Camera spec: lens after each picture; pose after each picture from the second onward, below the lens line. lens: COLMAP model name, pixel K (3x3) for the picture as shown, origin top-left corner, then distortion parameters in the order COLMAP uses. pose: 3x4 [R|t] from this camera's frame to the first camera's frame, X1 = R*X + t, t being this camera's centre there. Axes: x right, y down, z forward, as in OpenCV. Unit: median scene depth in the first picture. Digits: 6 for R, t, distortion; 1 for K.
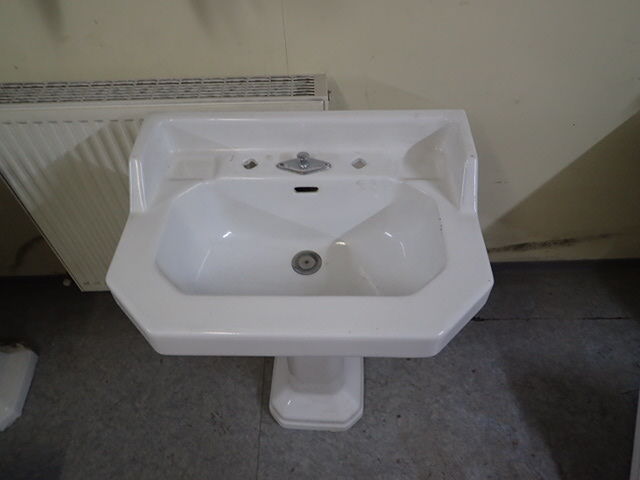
lens RADIAL K [[469.0, 0, 320.0], [0, 469.0, 240.0], [0, 0, 1]] dist [-0.006202, -0.004441]
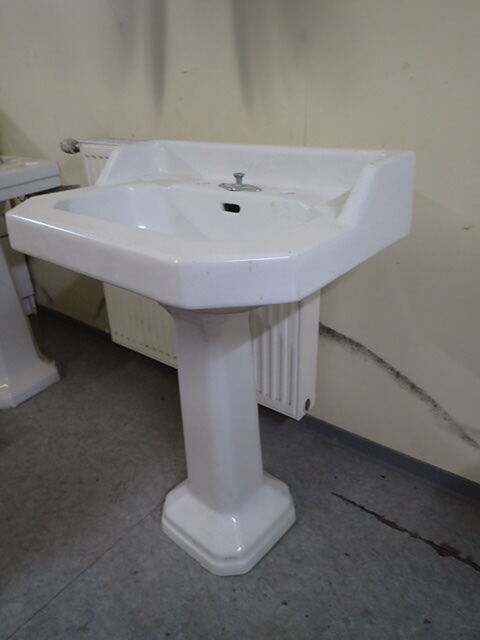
lens RADIAL K [[465.1, 0, 240.0], [0, 465.1, 320.0], [0, 0, 1]] dist [-0.003277, -0.025687]
pose [[0.783044, 0.268034, -0.561249, 0.401552], [-0.465499, 0.851026, -0.243035, 0.217054], [0.412496, 0.451568, 0.791160, 0.225084]]
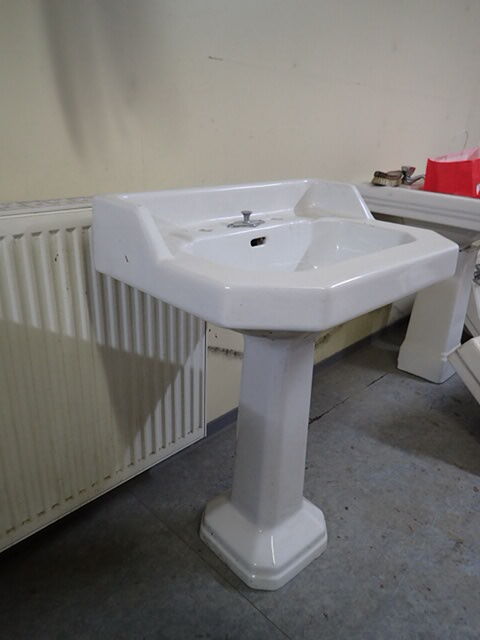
lens RADIAL K [[469.0, 0, 236.1], [0, 469.0, 324.0], [0, 0, 1]] dist [-0.006202, -0.004441]
pose [[0.706372, -0.235898, 0.667376, -0.554884], [0.513744, 0.819448, -0.254112, 0.198543], [-0.486935, 0.522358, 0.700026, 0.245428]]
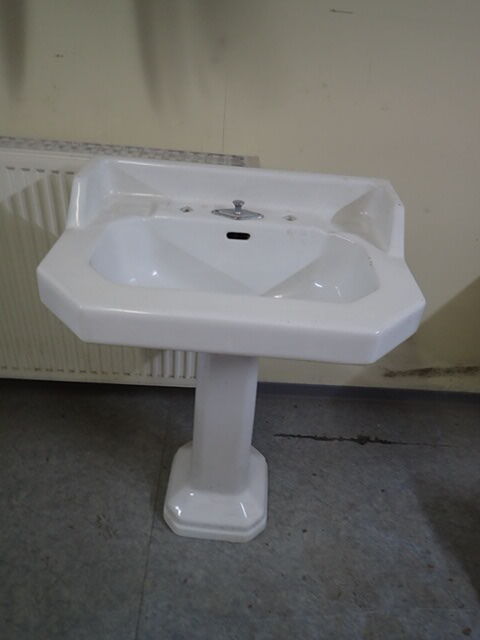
lens RADIAL K [[469.0, 0, 236.1], [0, 469.0, 324.0], [0, 0, 1]] dist [-0.006202, -0.004441]
pose [[0.994983, 0.084686, 0.053272, -0.048664], [-0.069345, 0.967560, -0.242937, 0.221563], [-0.072117, 0.238024, 0.968578, 0.030194]]
